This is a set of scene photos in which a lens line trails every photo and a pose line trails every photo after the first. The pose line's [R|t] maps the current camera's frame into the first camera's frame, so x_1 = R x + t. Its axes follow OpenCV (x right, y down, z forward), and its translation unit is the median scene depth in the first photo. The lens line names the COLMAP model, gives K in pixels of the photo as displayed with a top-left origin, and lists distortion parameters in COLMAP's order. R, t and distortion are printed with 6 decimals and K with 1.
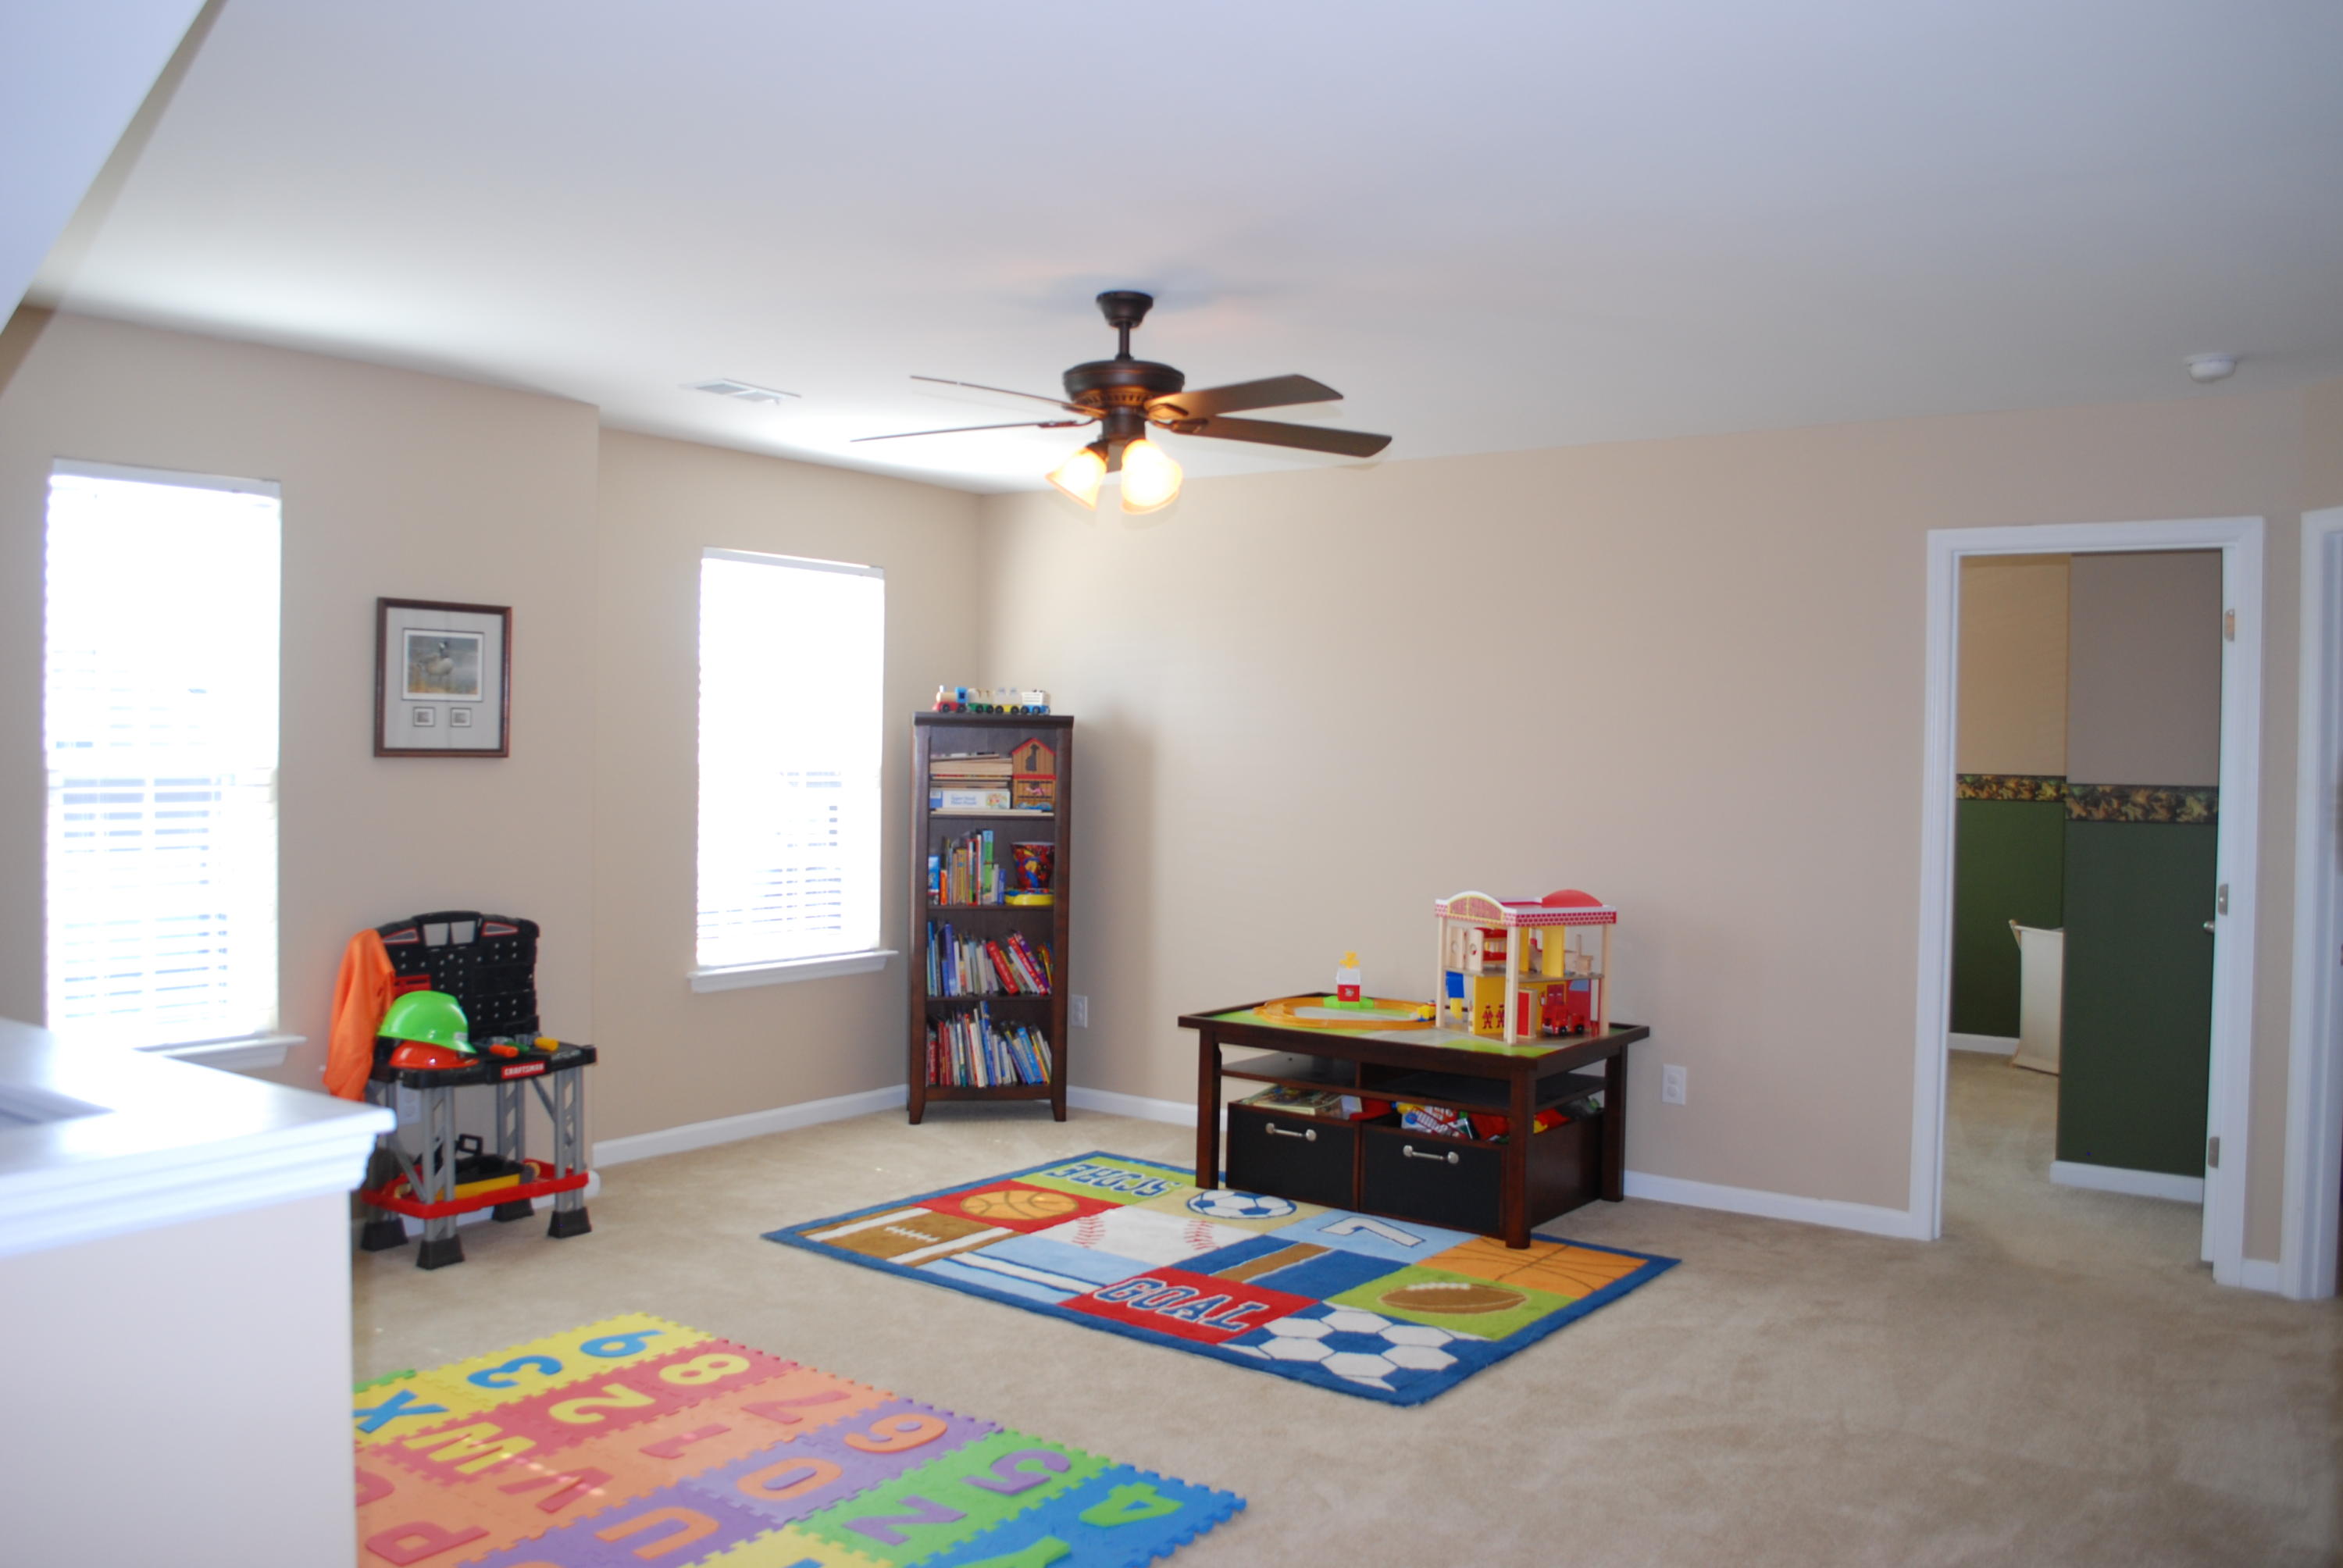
lens RADIAL K [[1836.7, 0, 1161.2], [0, 1836.7, 777.1], [0, 0, 1]] dist [-0.056296, 0.009468]
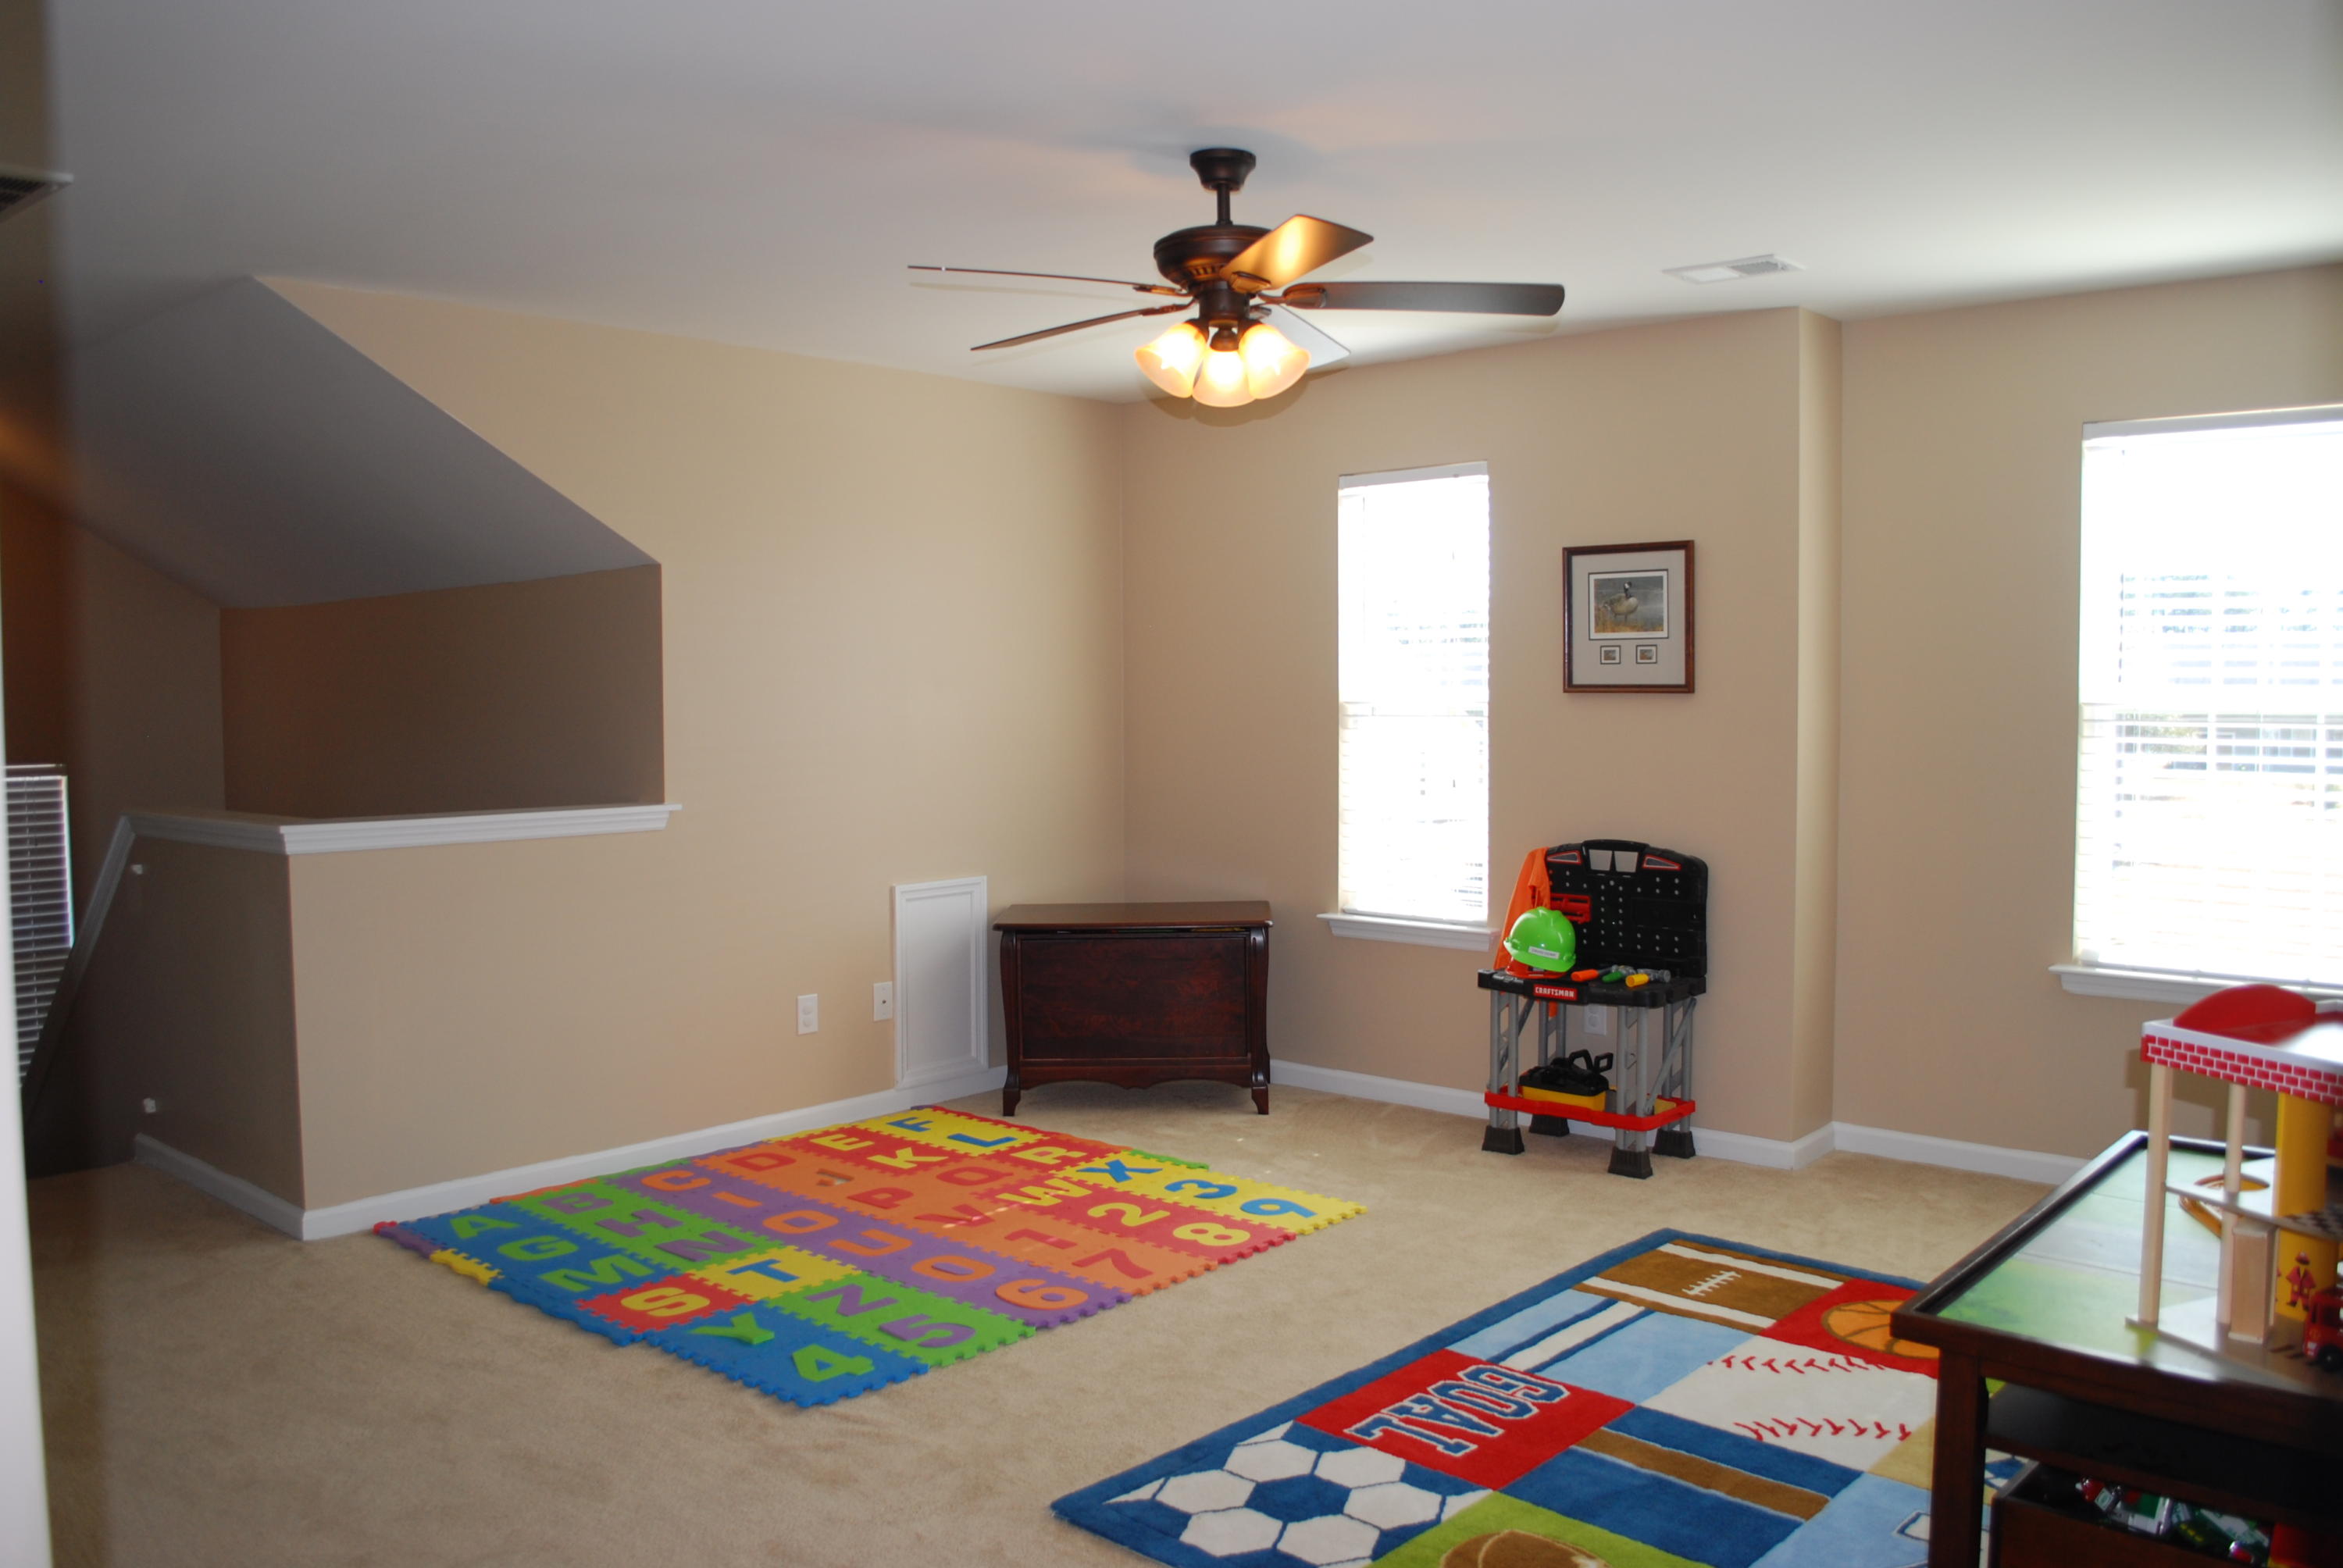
lens RADIAL K [[1836.7, 0, 1161.9], [0, 1836.7, 790.1], [0, 0, 1]] dist [-0.056296, 0.009468]
pose [[-0.088291, 0.053235, -0.994671, 0.697374], [-0.007445, 0.998508, 0.054101, -0.010390], [0.996067, 0.012182, -0.087763, 0.851283]]
